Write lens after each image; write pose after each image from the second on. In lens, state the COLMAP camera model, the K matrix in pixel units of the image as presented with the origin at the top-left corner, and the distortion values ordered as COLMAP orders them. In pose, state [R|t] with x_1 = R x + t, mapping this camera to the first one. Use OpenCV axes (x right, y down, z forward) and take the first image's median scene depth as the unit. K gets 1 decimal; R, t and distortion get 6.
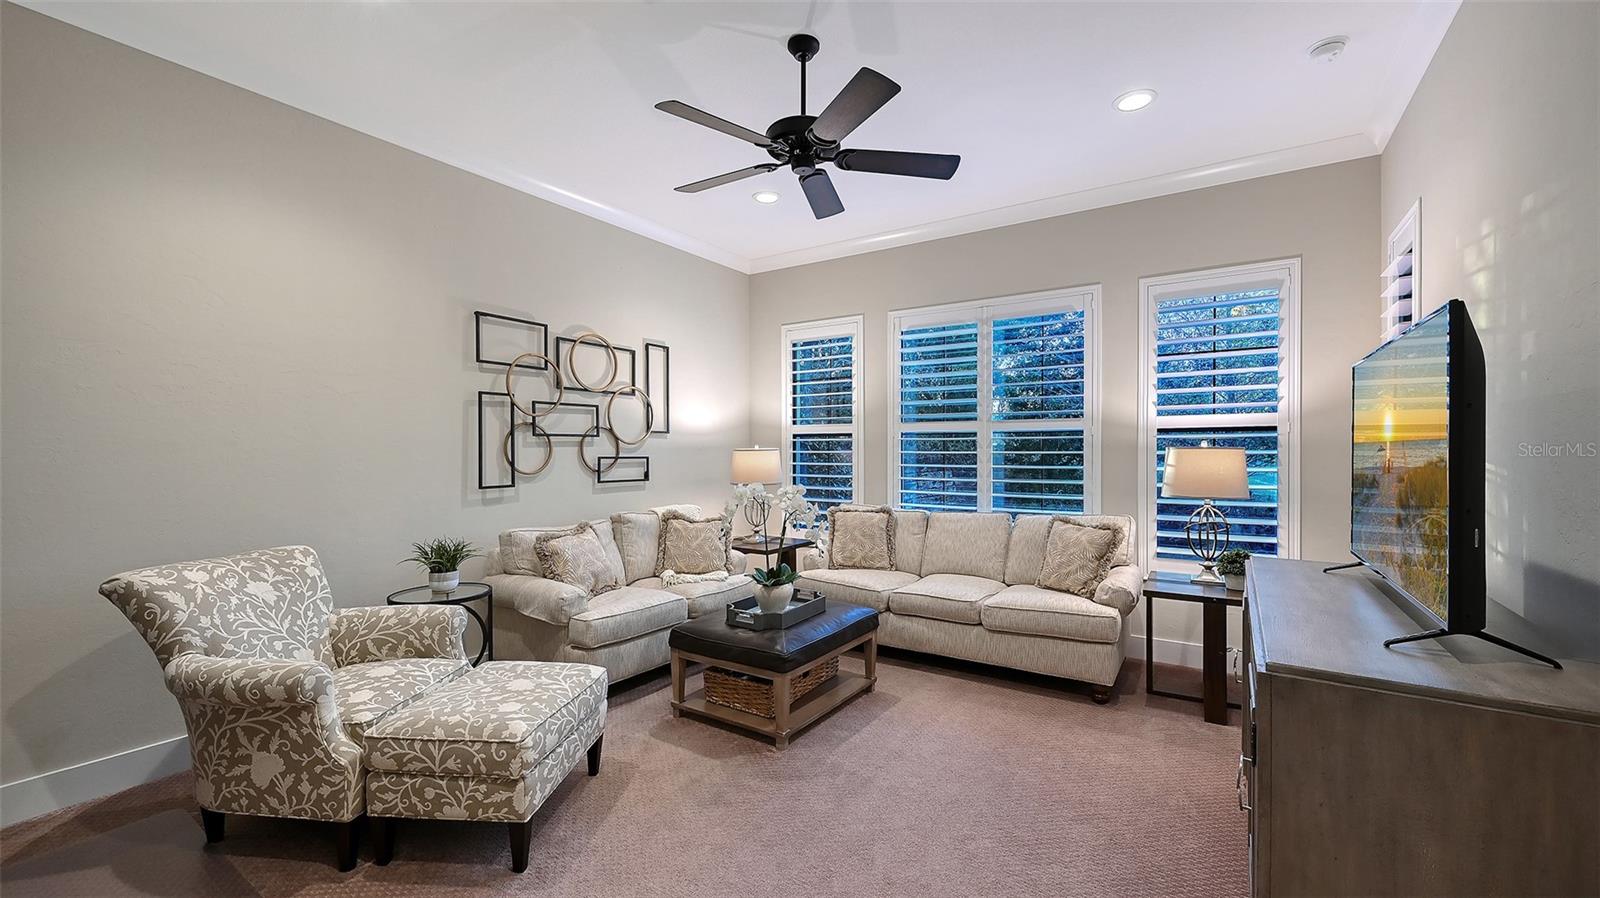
lens RADIAL K [[640.5, 0, 804.6], [0, 640.5, 449.0], [0, 0, 1]] dist [-0.000359, -0.000026]
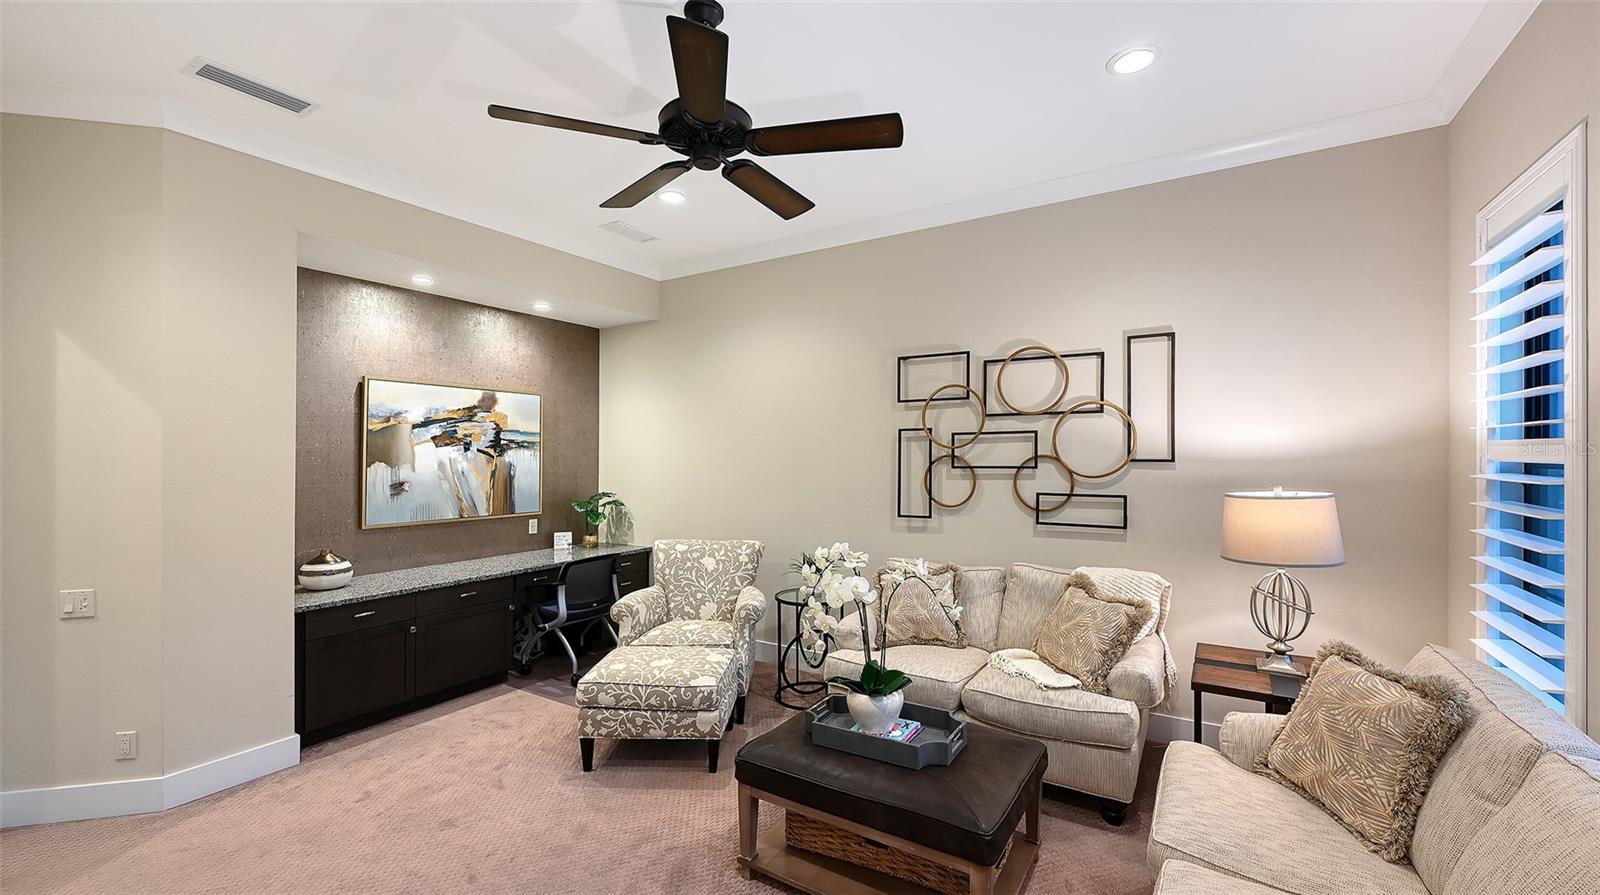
lens RADIAL K [[640.5, 0, 804.6], [0, 640.5, 447.5], [0, 0, 1]] dist [-0.000359, -0.000026]
pose [[0.027950, -0.008840, -0.999570, 0.525731], [0.007020, 0.999938, -0.008646, -0.043383], [0.999585, -0.006776, 0.028010, 0.710528]]
